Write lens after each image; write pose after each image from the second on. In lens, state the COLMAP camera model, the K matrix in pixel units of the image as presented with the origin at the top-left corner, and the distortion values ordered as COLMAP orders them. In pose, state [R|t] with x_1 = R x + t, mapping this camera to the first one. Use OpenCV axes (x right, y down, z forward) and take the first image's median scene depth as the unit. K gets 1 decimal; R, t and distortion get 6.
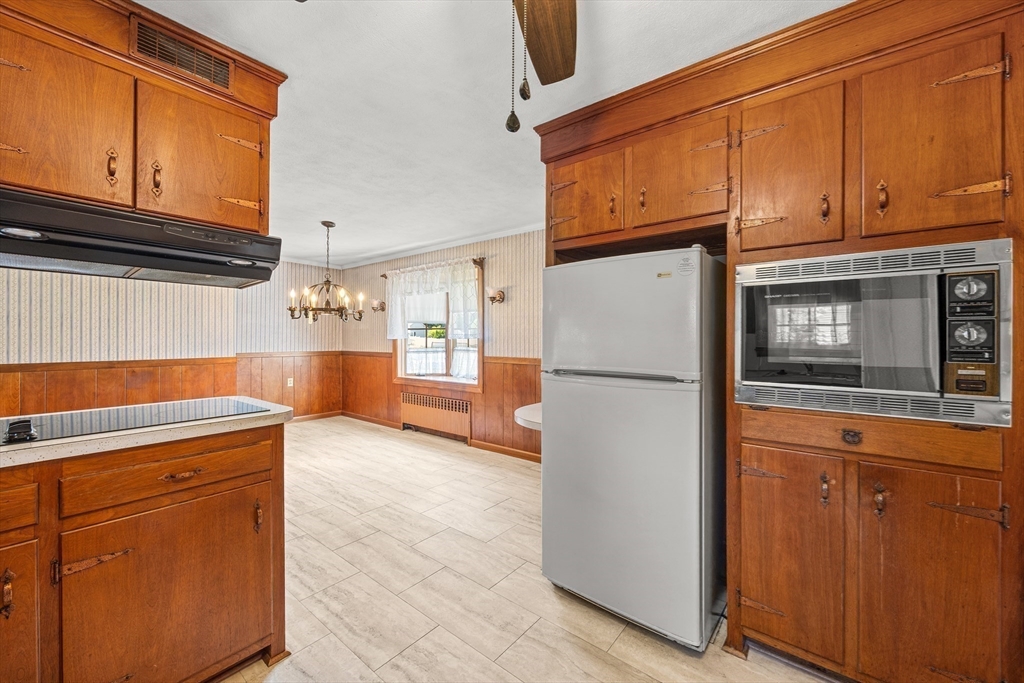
lens RADIAL K [[399.5, 0, 514.5], [0, 399.5, 339.7], [0, 0, 1]] dist [0.001209, -0.000444]
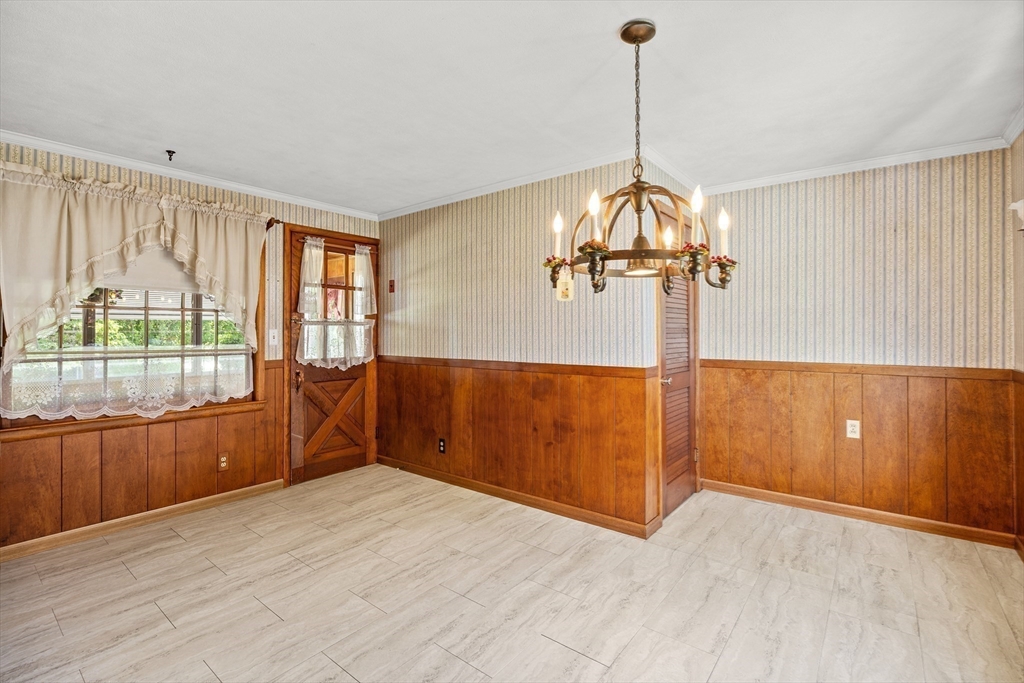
lens RADIAL K [[472.0, 0, 525.8], [0, 472.0, 323.6], [0, 0, 1]] dist [-0.009456, -0.000030]
pose [[0.016661, -0.014927, -0.999750, -0.031691], [-0.002004, 0.999886, -0.014962, -0.011809], [0.999859, 0.002253, 0.016629, 0.963631]]
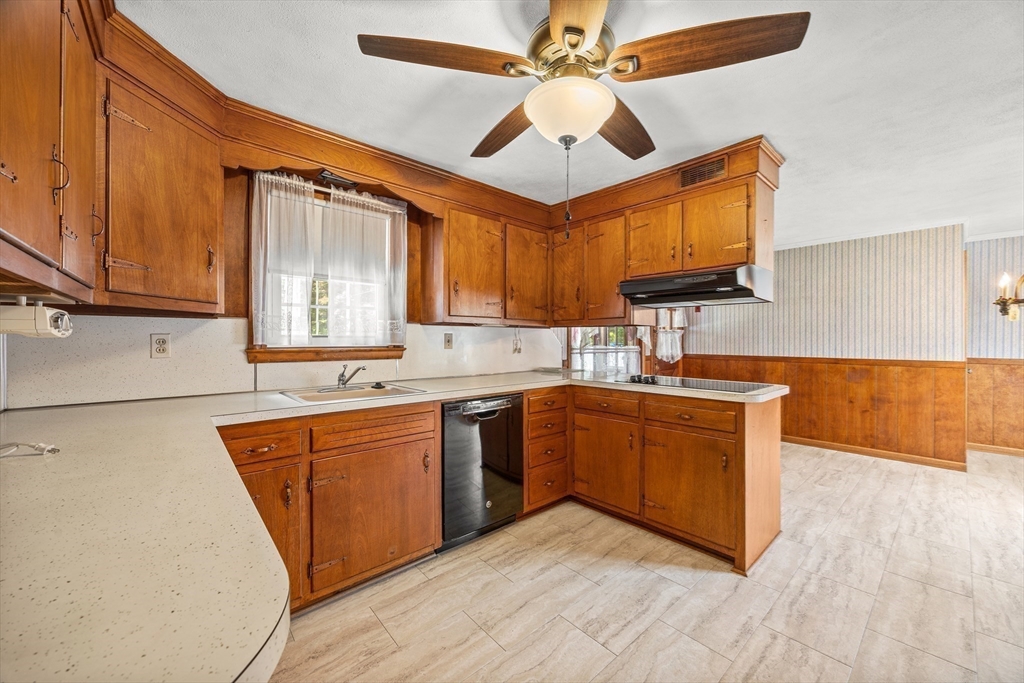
lens RADIAL K [[399.5, 0, 514.5], [0, 399.5, 339.7], [0, 0, 1]] dist [0.001209, -0.000444]
pose [[-0.166508, 0.000345, -0.986040, 0.391192], [-0.004987, 0.999987, 0.001192, -0.001134], [0.986027, 0.005116, -0.166504, 0.201798]]
